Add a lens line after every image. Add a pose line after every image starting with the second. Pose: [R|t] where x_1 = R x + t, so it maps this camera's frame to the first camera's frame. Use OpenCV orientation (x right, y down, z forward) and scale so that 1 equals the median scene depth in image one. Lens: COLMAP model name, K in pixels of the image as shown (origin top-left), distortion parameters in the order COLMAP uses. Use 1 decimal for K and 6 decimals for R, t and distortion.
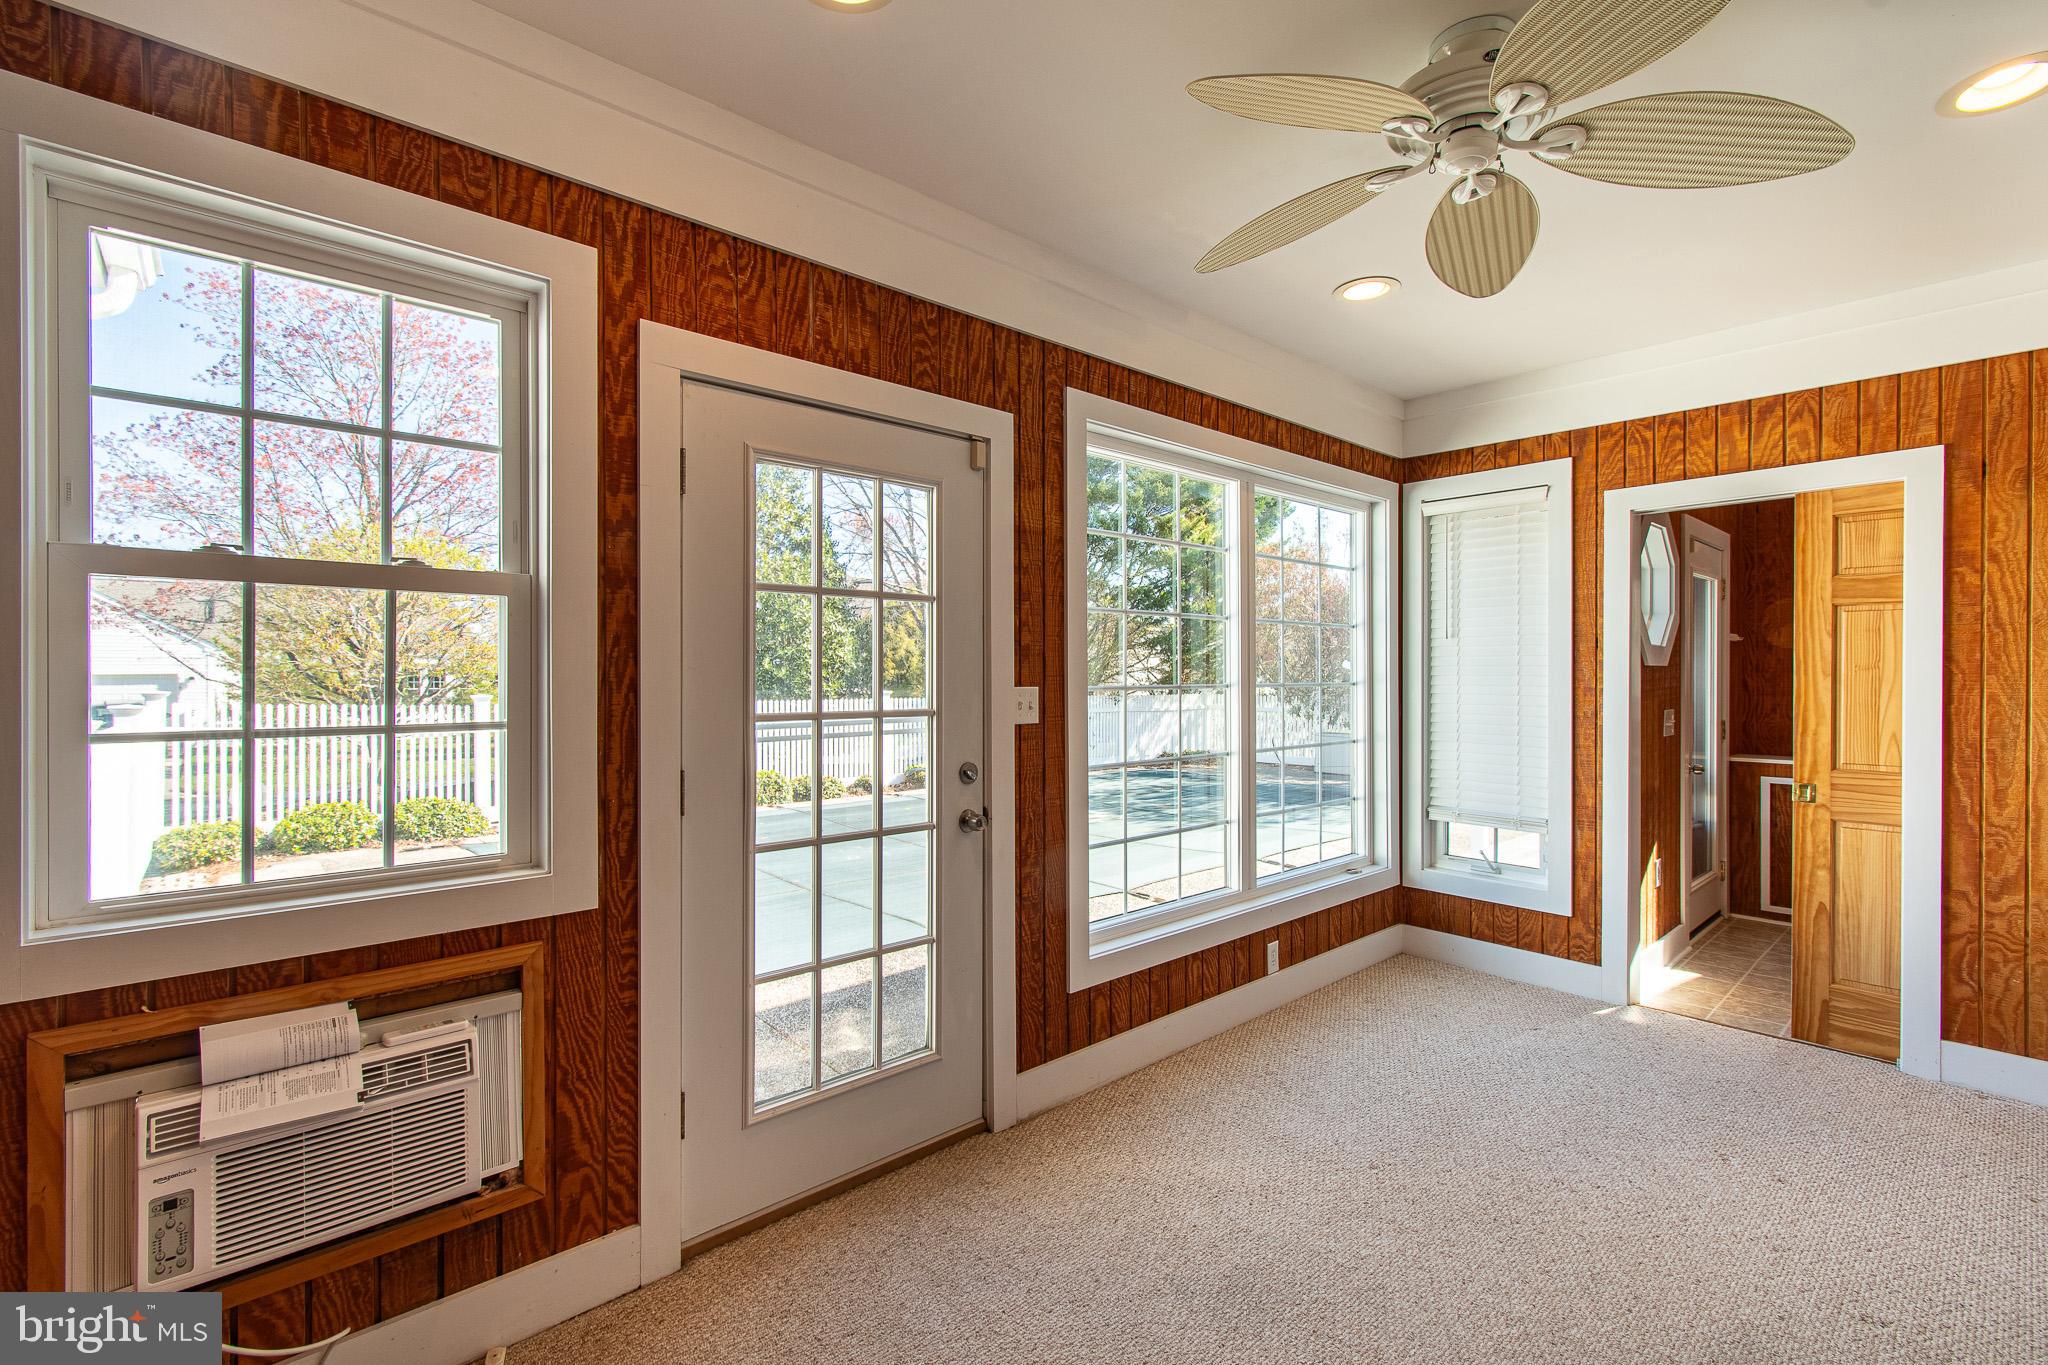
lens RADIAL K [[901.3, 0, 1016.7], [0, 901.3, 675.8], [0, 0, 1]] dist [-0.001678, -0.000391]
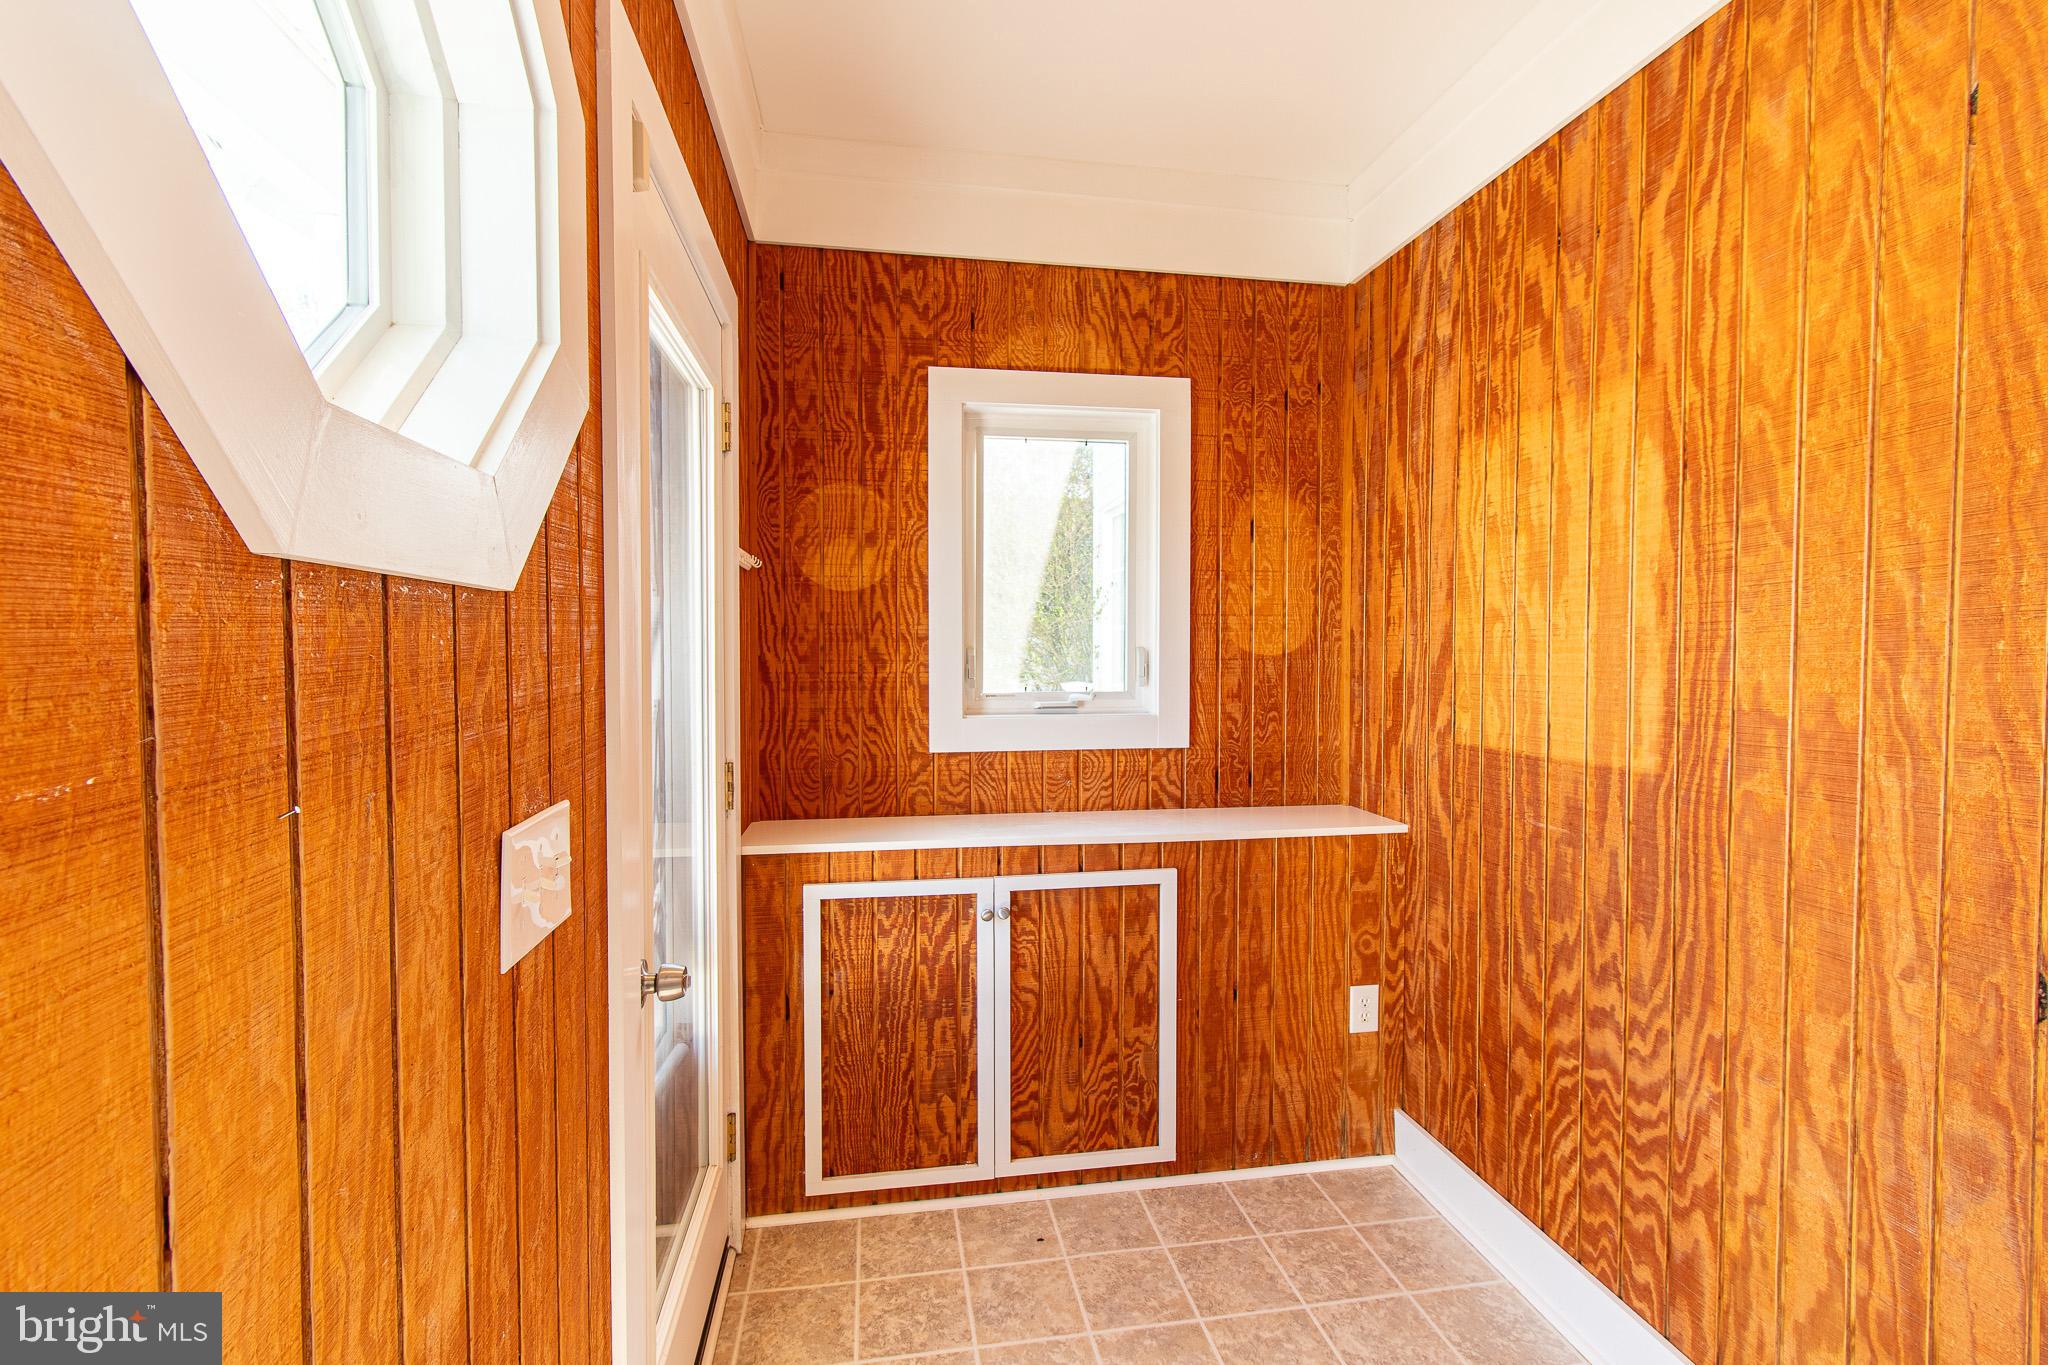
lens RADIAL K [[901.3, 0, 1016.7], [0, 901.3, 675.8], [0, 0, 1]] dist [-0.001678, -0.000391]
pose [[0.539310, -0.023369, 0.841783, 0.689602], [0.000949, 0.999631, 0.027143, 0.002169], [-0.842107, -0.013840, 0.539133, 0.901212]]
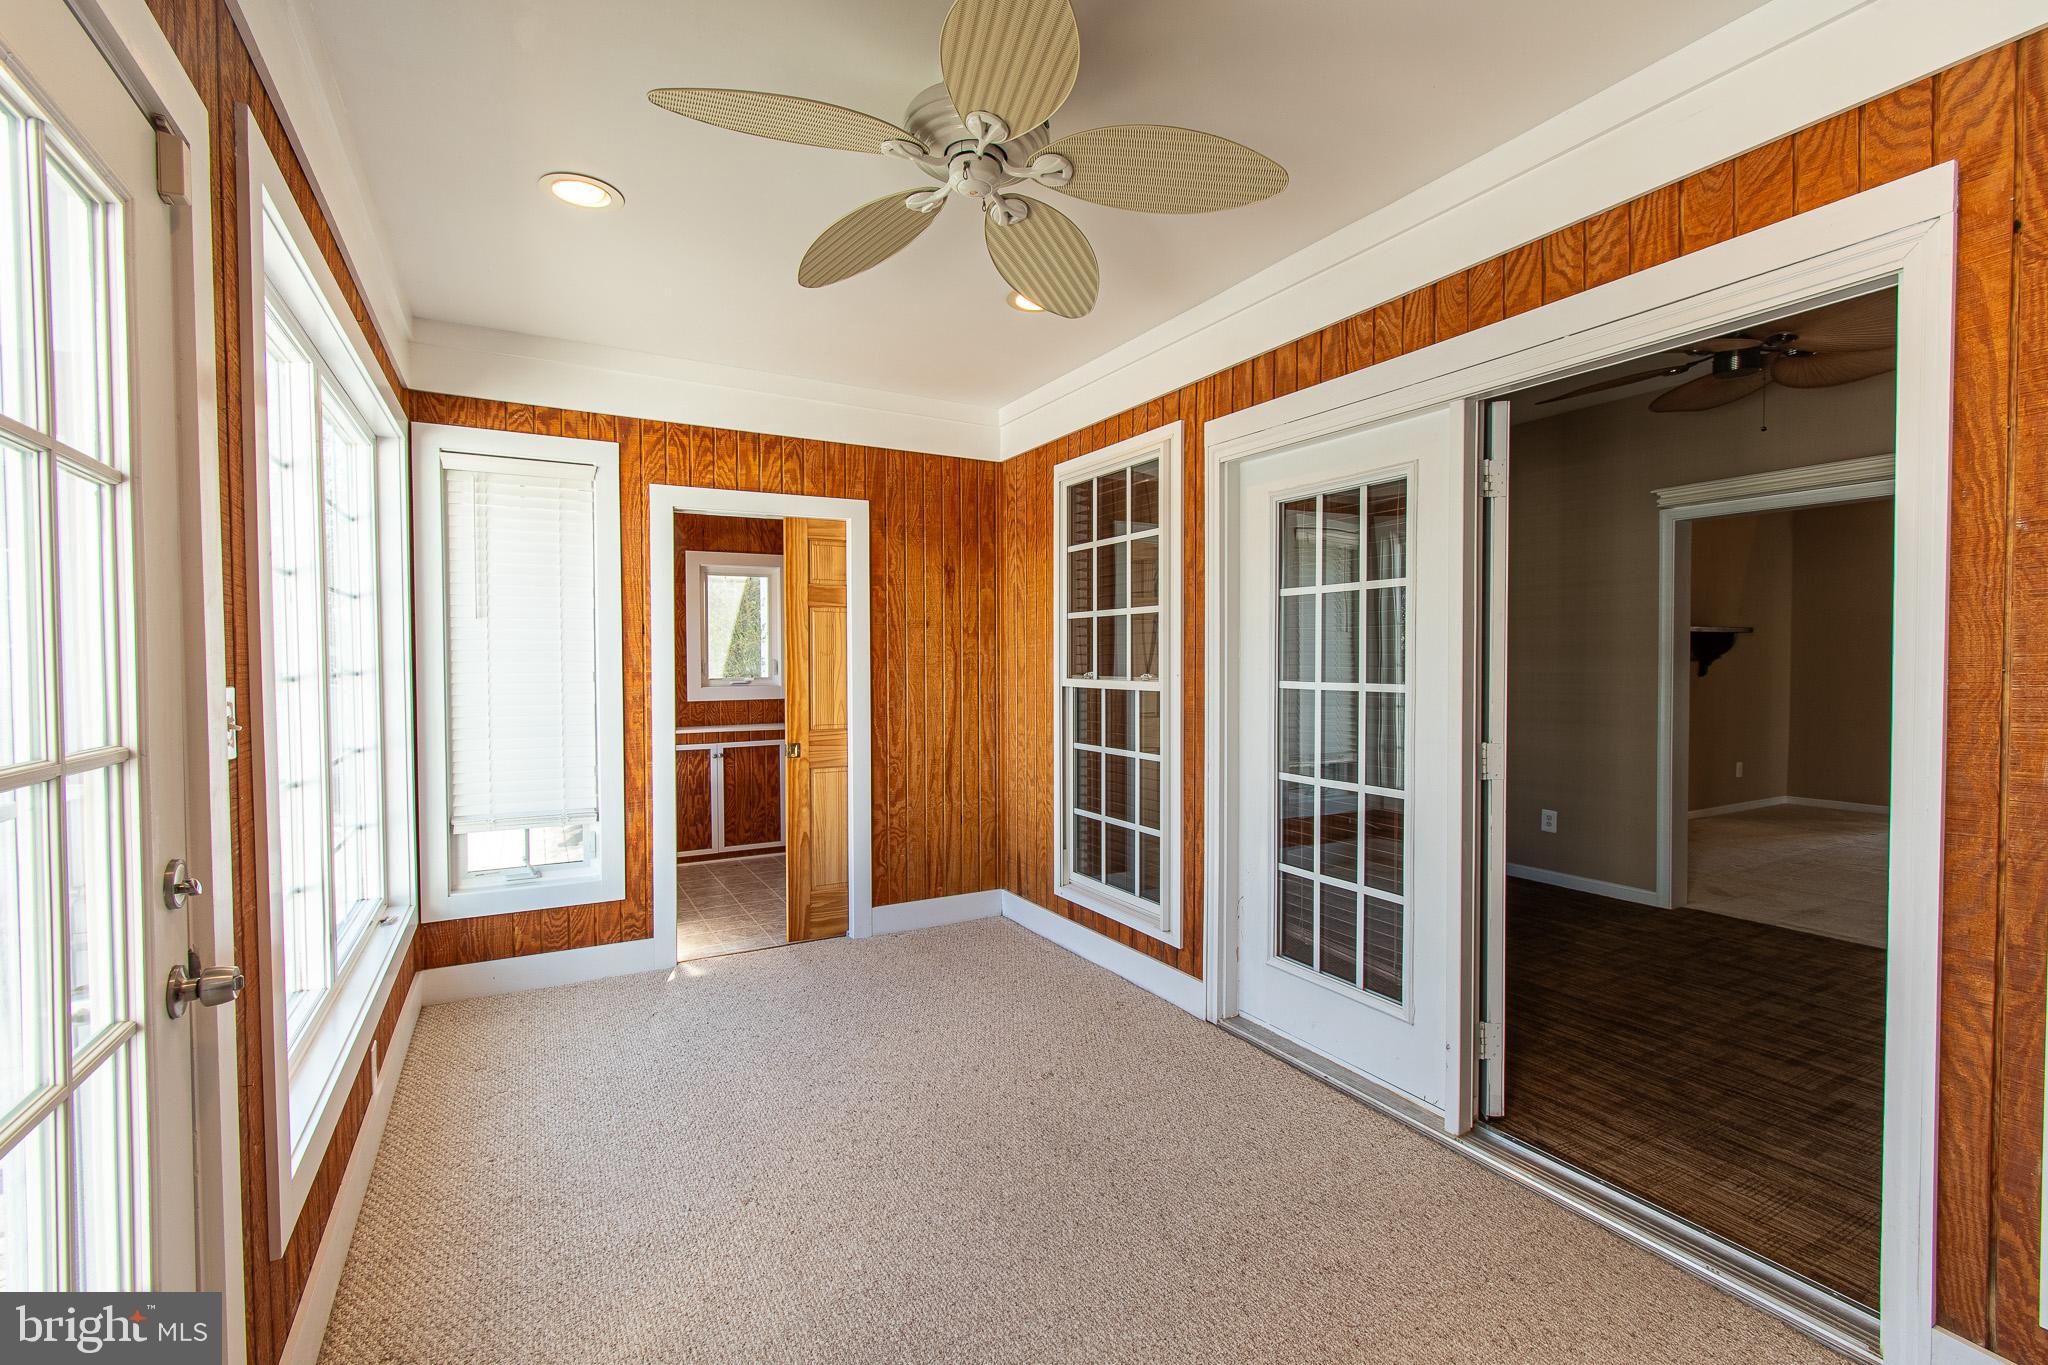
lens RADIAL K [[902.5, 0, 1021.6], [0, 902.5, 678.9], [0, 0, 1]] dist [-0.000204, -0.000288]
pose [[0.216519, -0.024223, 0.975978, -0.275388], [0.007094, 0.999705, 0.023238, -0.000545], [-0.976253, 0.001892, 0.216627, 0.349698]]
